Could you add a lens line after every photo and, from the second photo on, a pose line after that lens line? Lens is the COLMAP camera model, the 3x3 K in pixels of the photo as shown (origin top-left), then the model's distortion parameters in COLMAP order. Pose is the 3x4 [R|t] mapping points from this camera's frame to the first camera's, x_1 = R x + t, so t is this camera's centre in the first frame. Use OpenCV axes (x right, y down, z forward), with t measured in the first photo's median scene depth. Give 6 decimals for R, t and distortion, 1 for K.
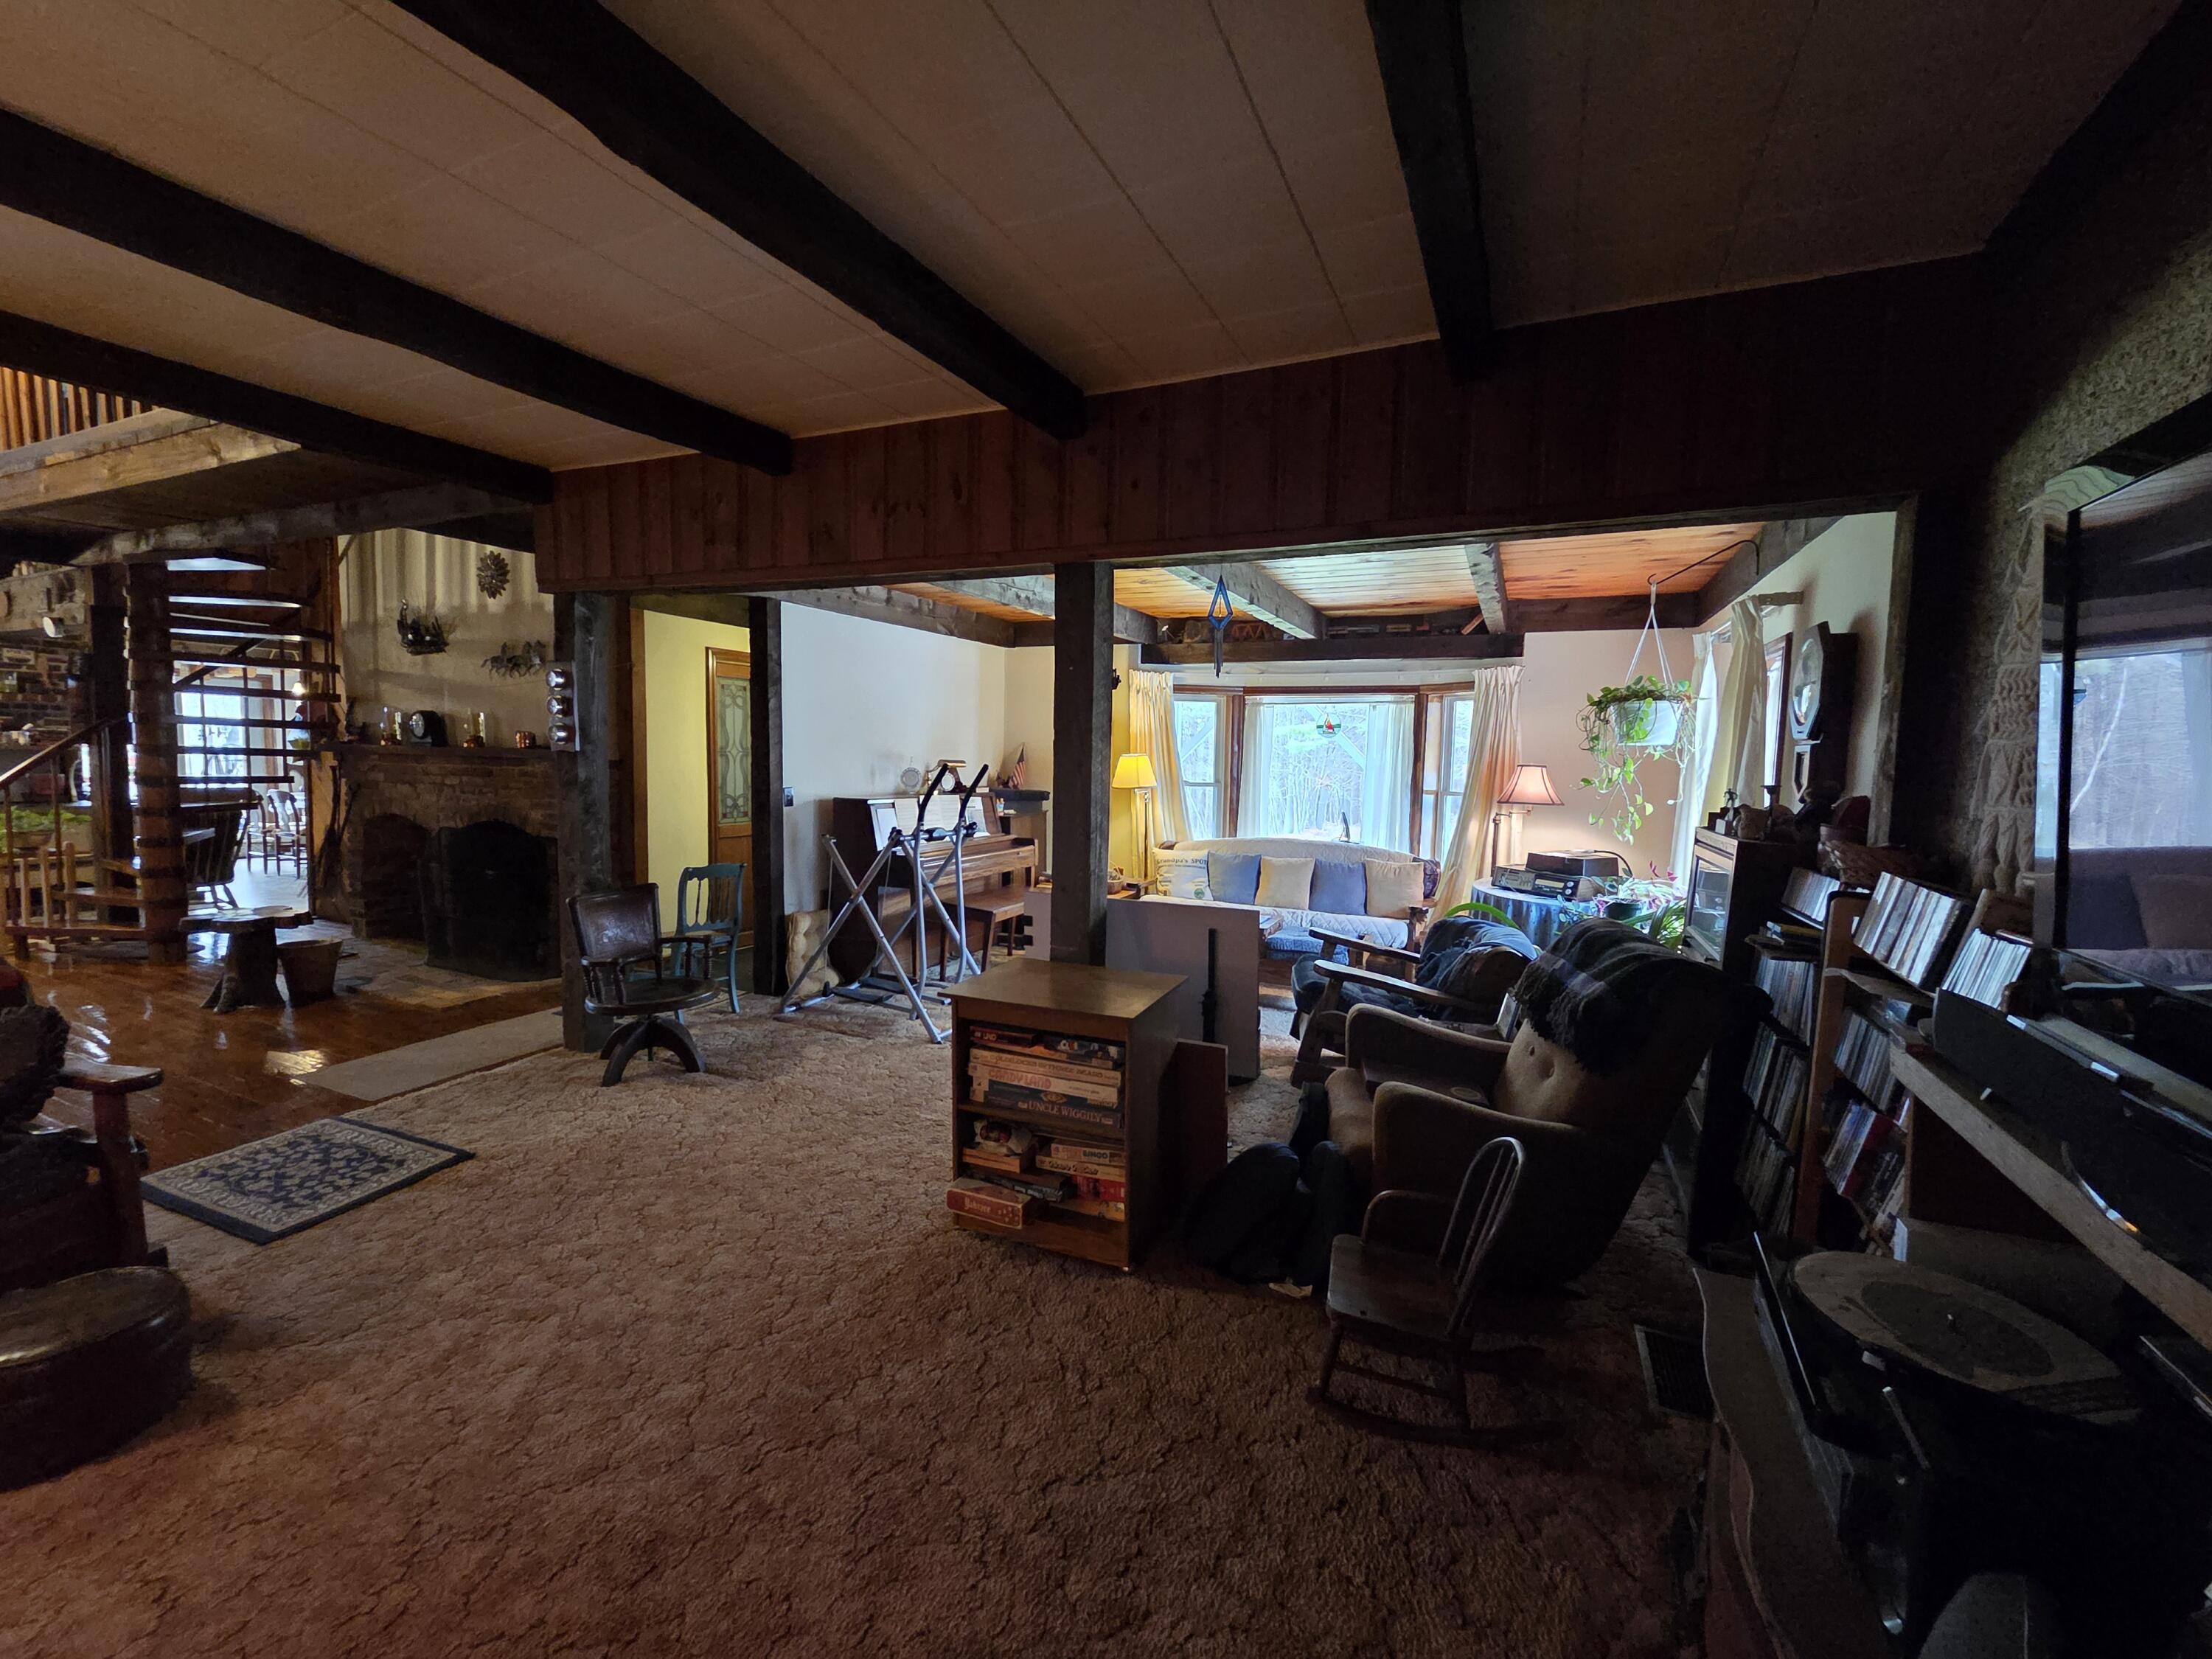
lens RADIAL K [[911.1, 0, 1102.0], [0, 911.1, 823.0], [0, 0, 1]] dist [0.002557, -0.002713]
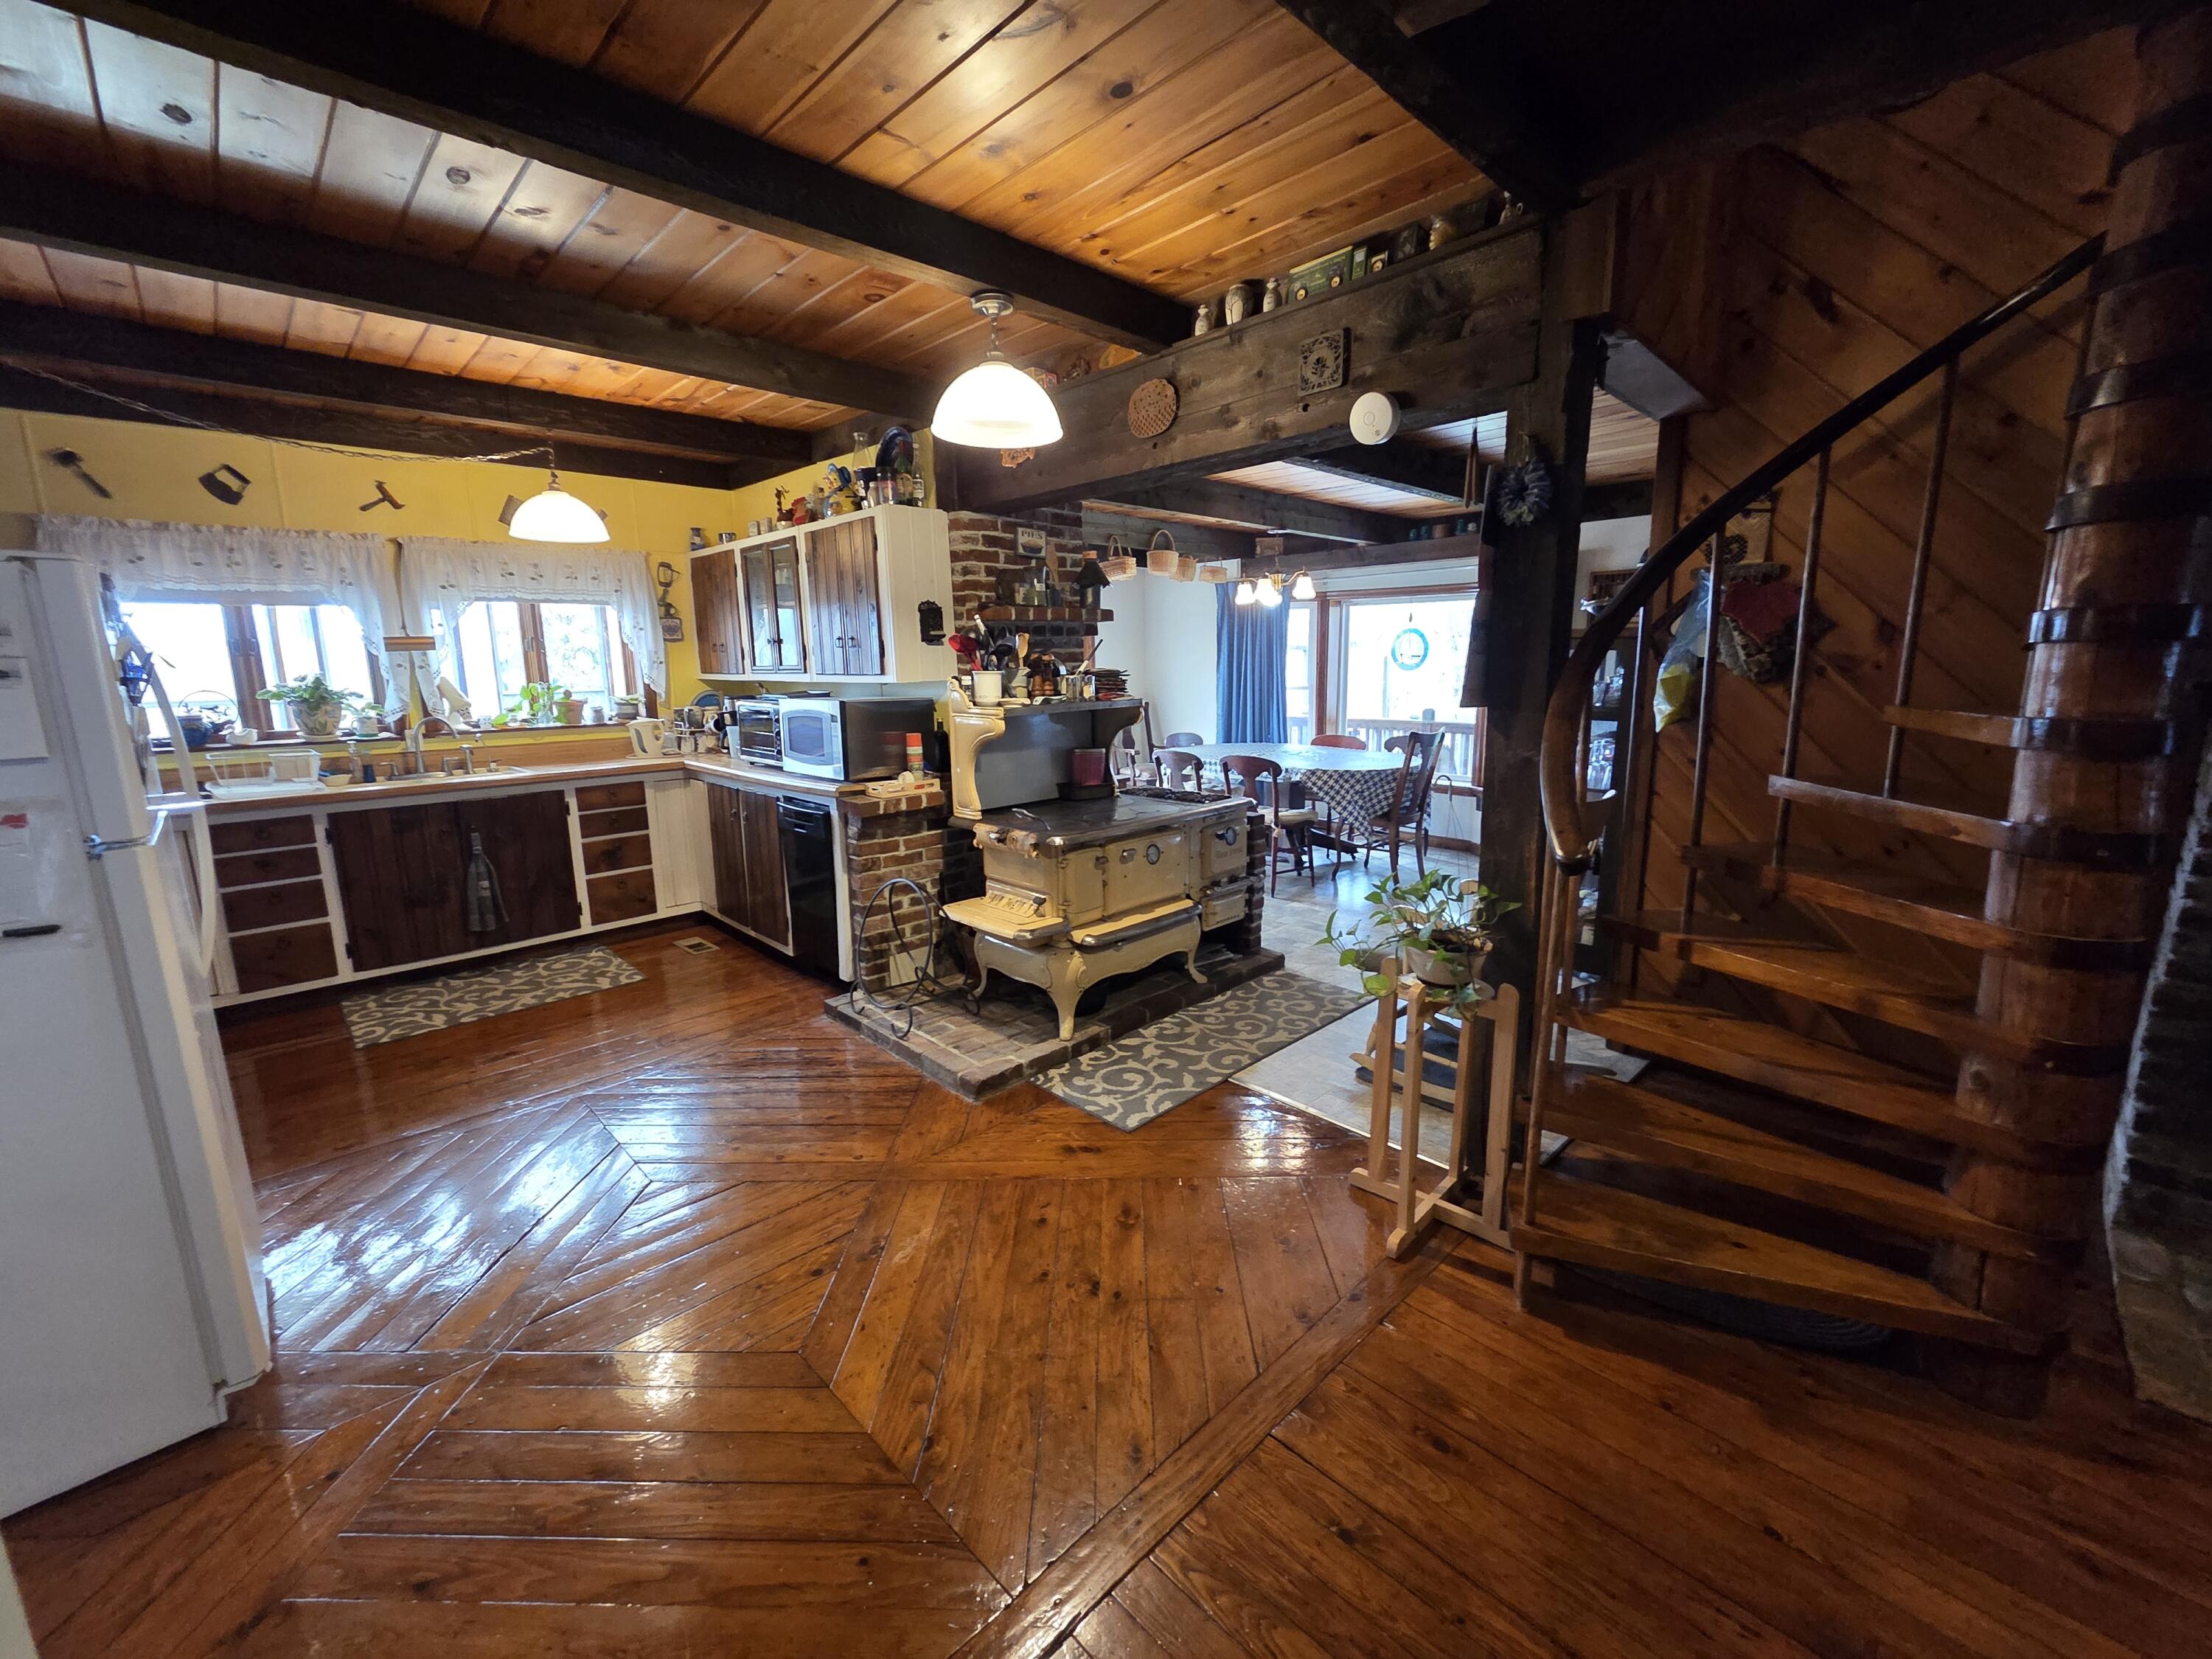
lens RADIAL K [[911.1, 0, 1104.0], [0, 911.1, 818.9], [0, 0, 1]] dist [0.002557, -0.002713]
pose [[0.931290, 0.028877, -0.363132, -1.663660], [0.006472, 0.995384, 0.095755, -0.114609], [0.364221, -0.091526, 0.926804, 0.834801]]
